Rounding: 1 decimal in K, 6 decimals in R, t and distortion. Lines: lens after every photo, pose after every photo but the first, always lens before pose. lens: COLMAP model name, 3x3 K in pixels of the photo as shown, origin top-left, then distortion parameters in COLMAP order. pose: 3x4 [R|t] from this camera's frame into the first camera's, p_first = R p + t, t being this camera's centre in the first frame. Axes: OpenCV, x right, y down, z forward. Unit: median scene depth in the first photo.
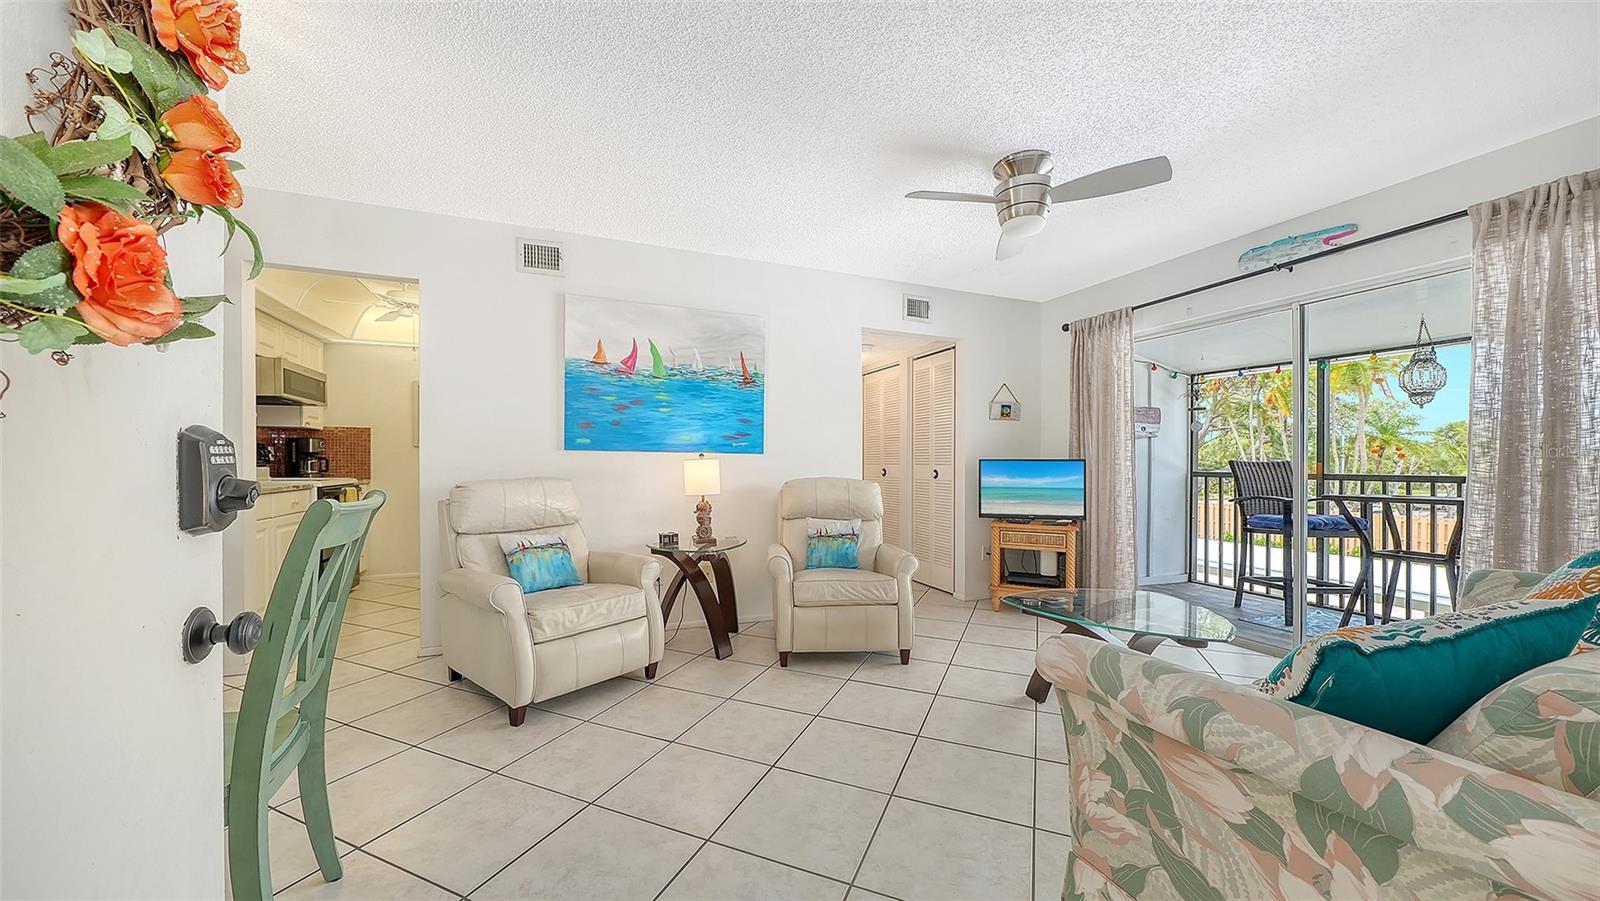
lens RADIAL K [[564.9, 0, 787.5], [0, 564.9, 463.0], [0, 0, 1]] dist [-0.006104, -0.000724]
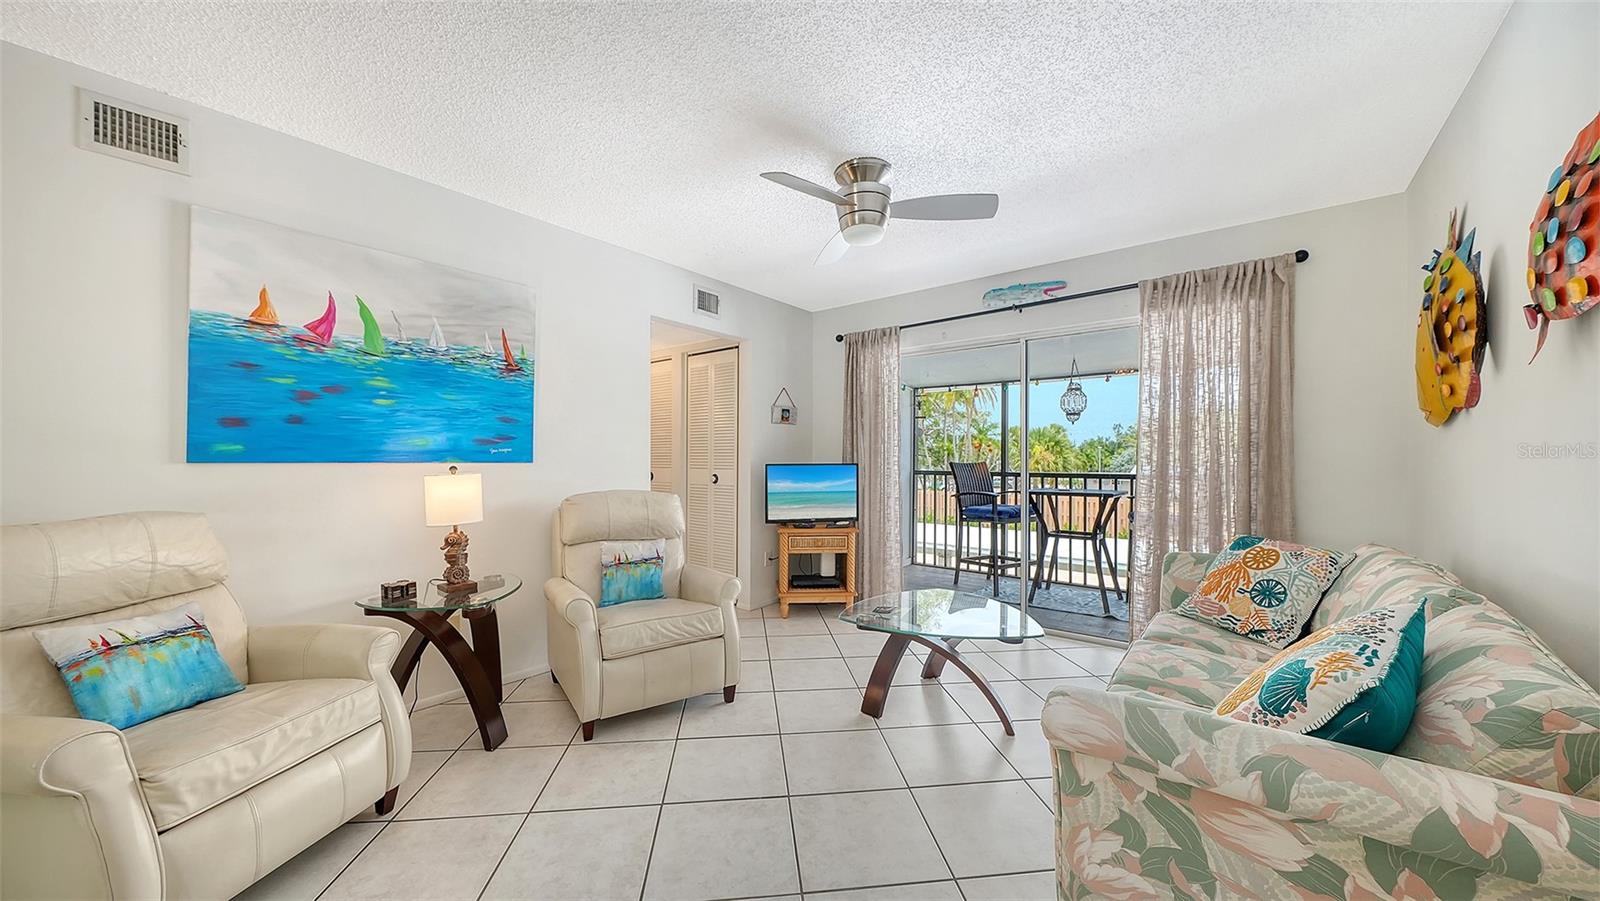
lens RADIAL K [[564.9, 0, 798.0], [0, 564.9, 451.2], [0, 0, 1]] dist [-0.006104, -0.000724]
pose [[0.867503, -0.000134, 0.497432, -0.123970], [0.003835, 0.999972, -0.006420, -0.028129], [-0.497418, 0.007477, 0.867479, 0.153828]]
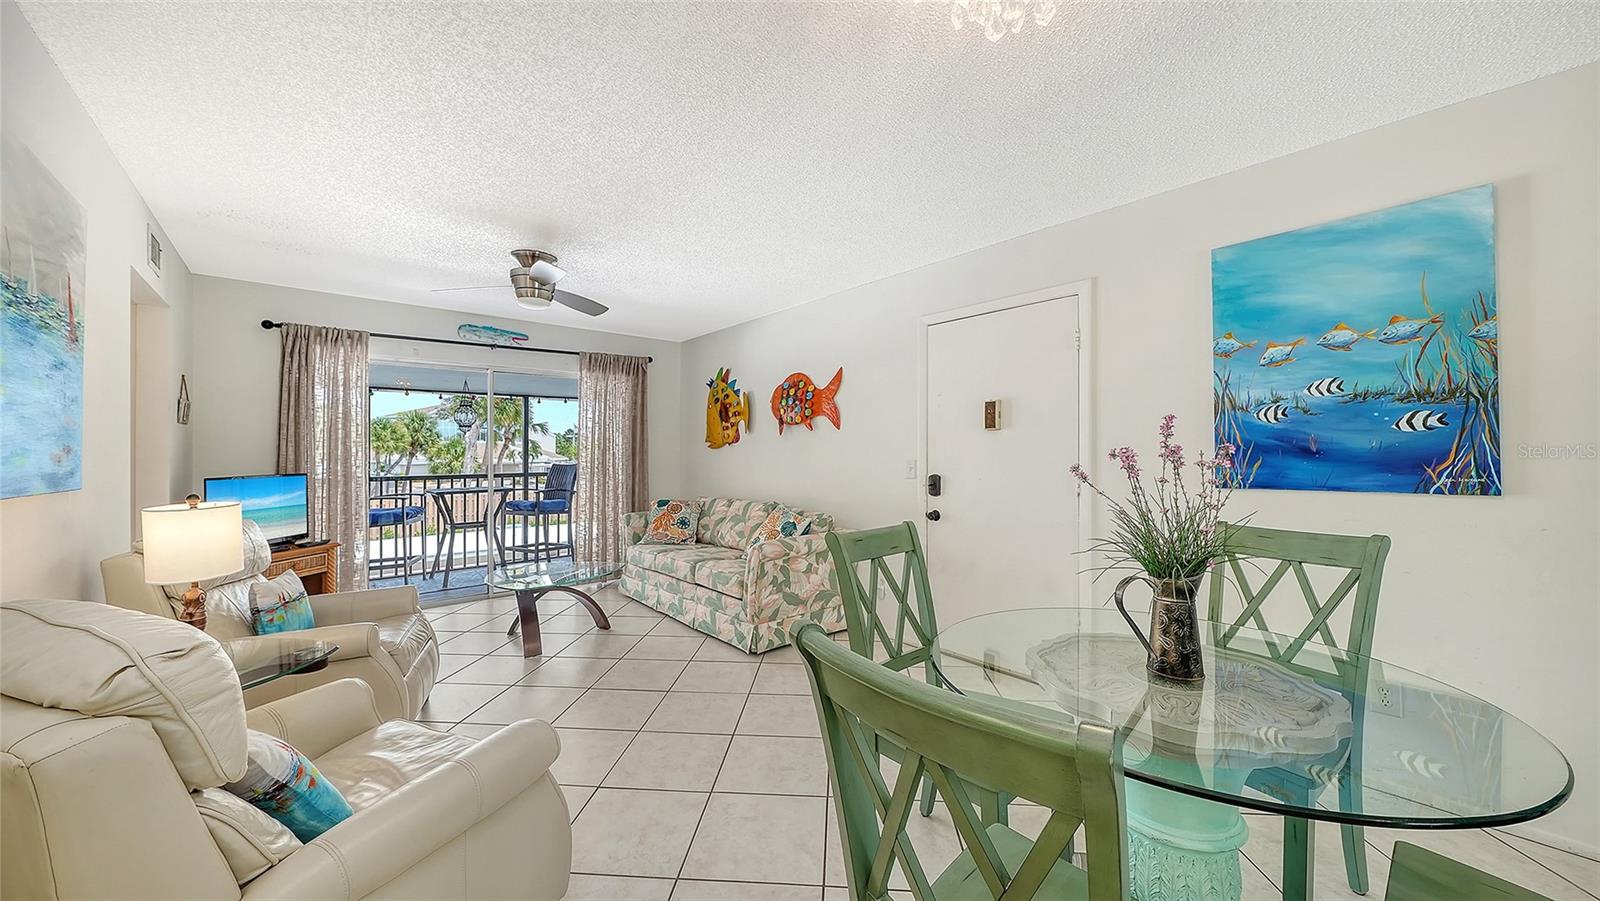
lens RADIAL K [[564.9, 0, 804.3], [0, 564.9, 463.9], [0, 0, 1]] dist [-0.006104, -0.000724]
pose [[-0.334624, -0.022677, 0.942079, -0.781283], [0.002241, 0.999688, 0.024860, -0.052644], [-0.942349, 0.010430, -0.334469, 0.627206]]
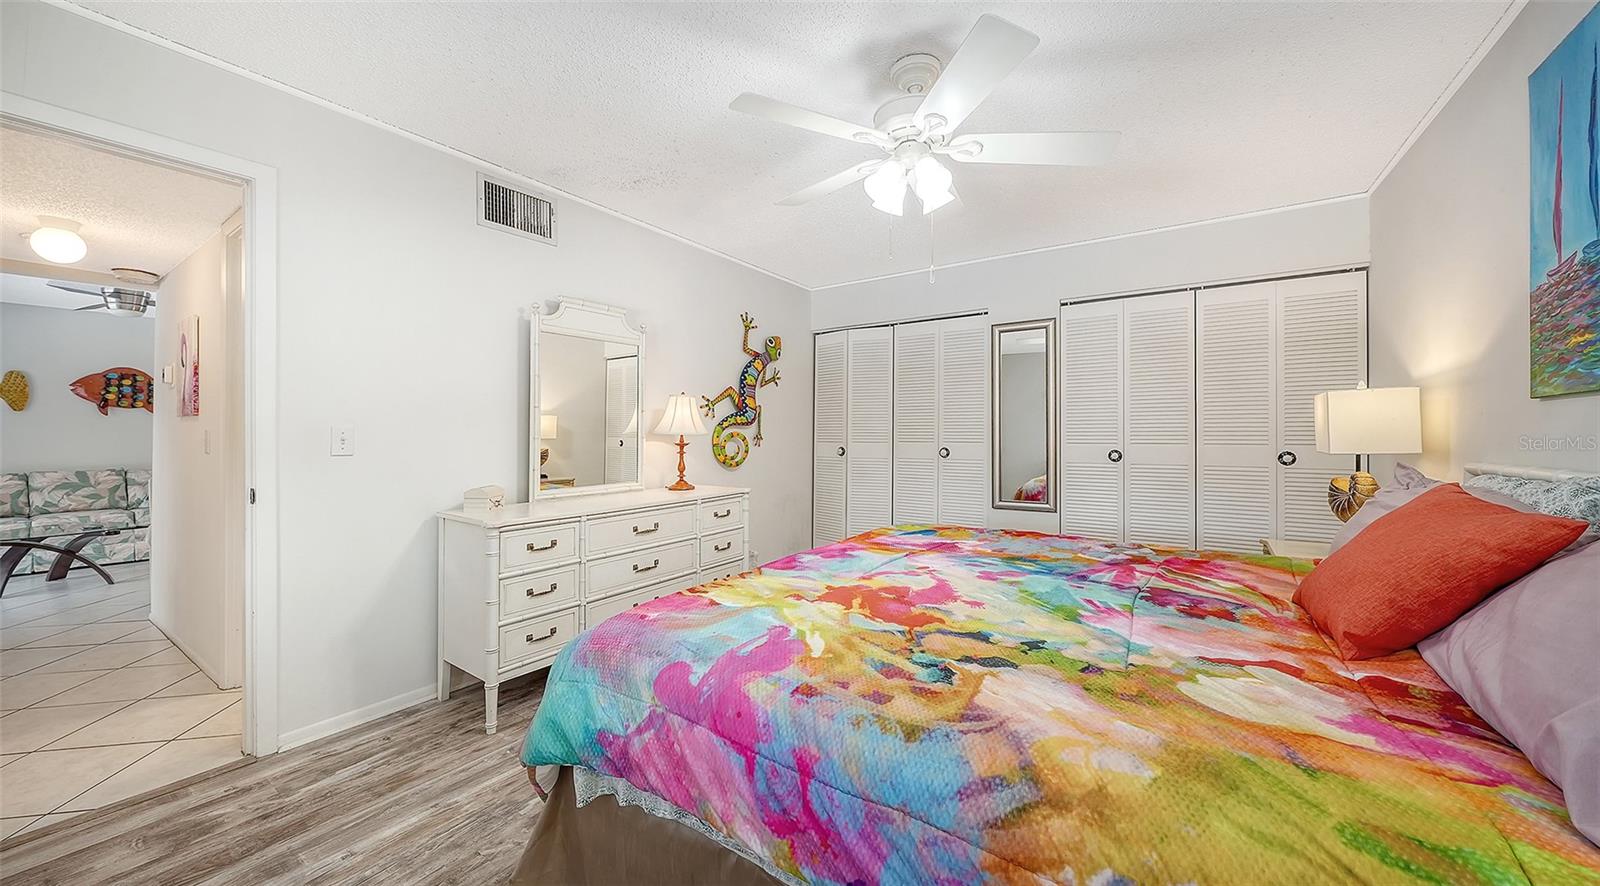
lens RADIAL K [[564.9, 0, 806.3], [0, 564.9, 438.1], [0, 0, 1]] dist [-0.000957, -0.001282]
pose [[-0.822116, 0.001442, -0.569319, -0.250600], [0.003282, 0.999992, -0.002207, -0.011120], [0.569311, -0.003683, -0.822114, 2.734204]]
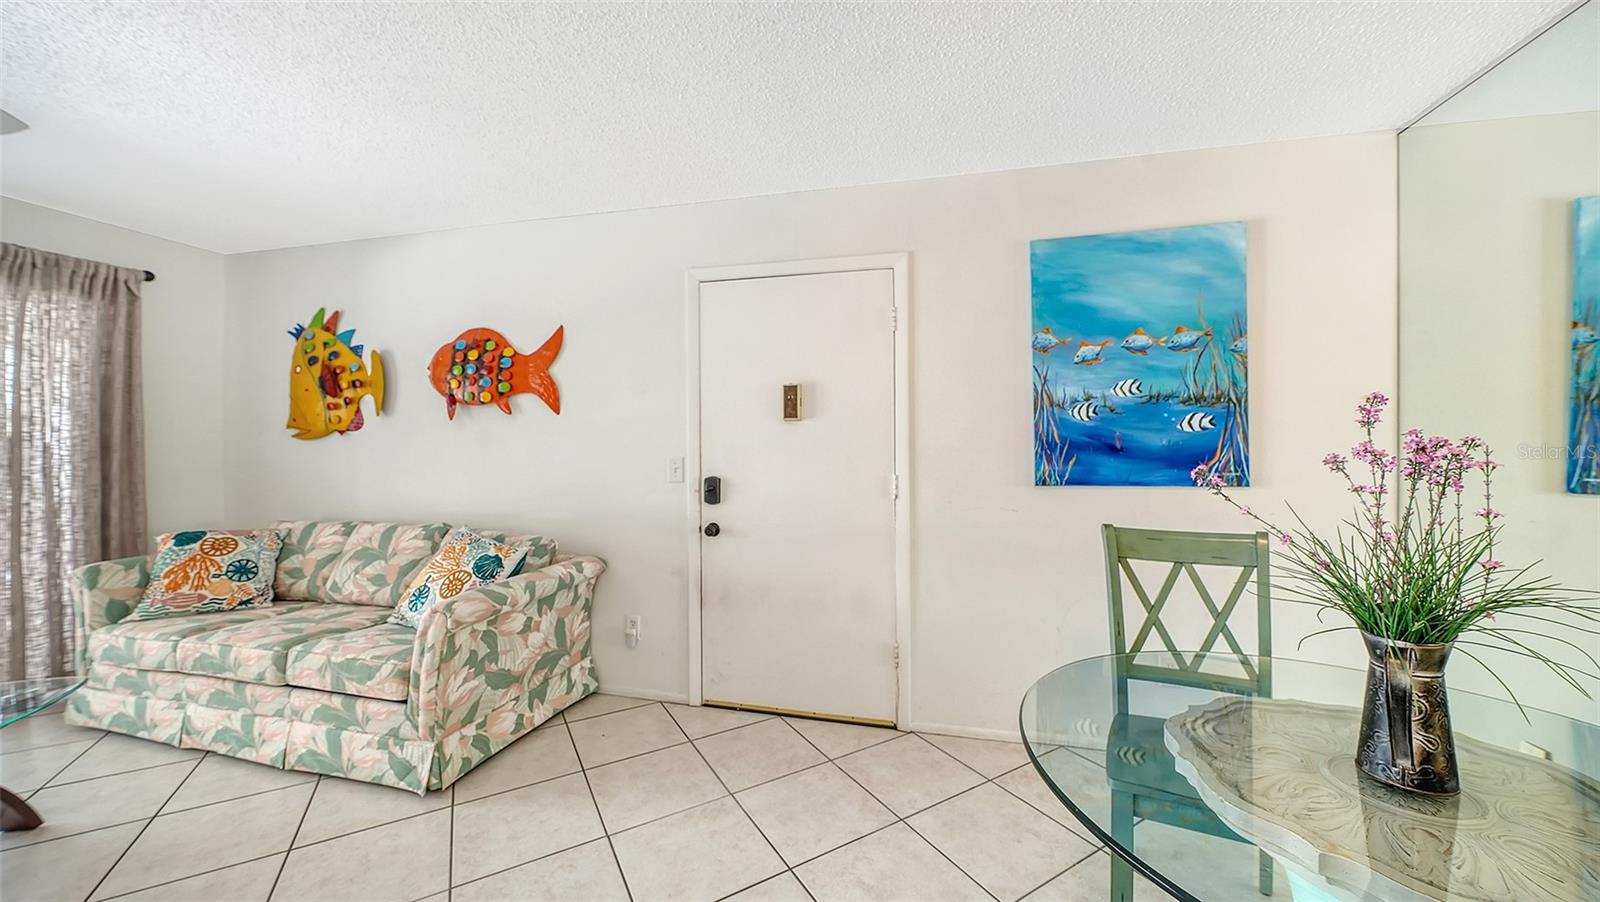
lens RADIAL K [[564.7, 0, 805.7], [0, 564.7, 455.5], [0, 0, 1]] dist [-0.002026, -0.000753]
pose [[-0.817352, -0.016102, 0.575914, -0.458257], [-0.005070, 0.999772, 0.020757, -0.053654], [-0.576116, 0.014045, -0.817247, 0.630774]]
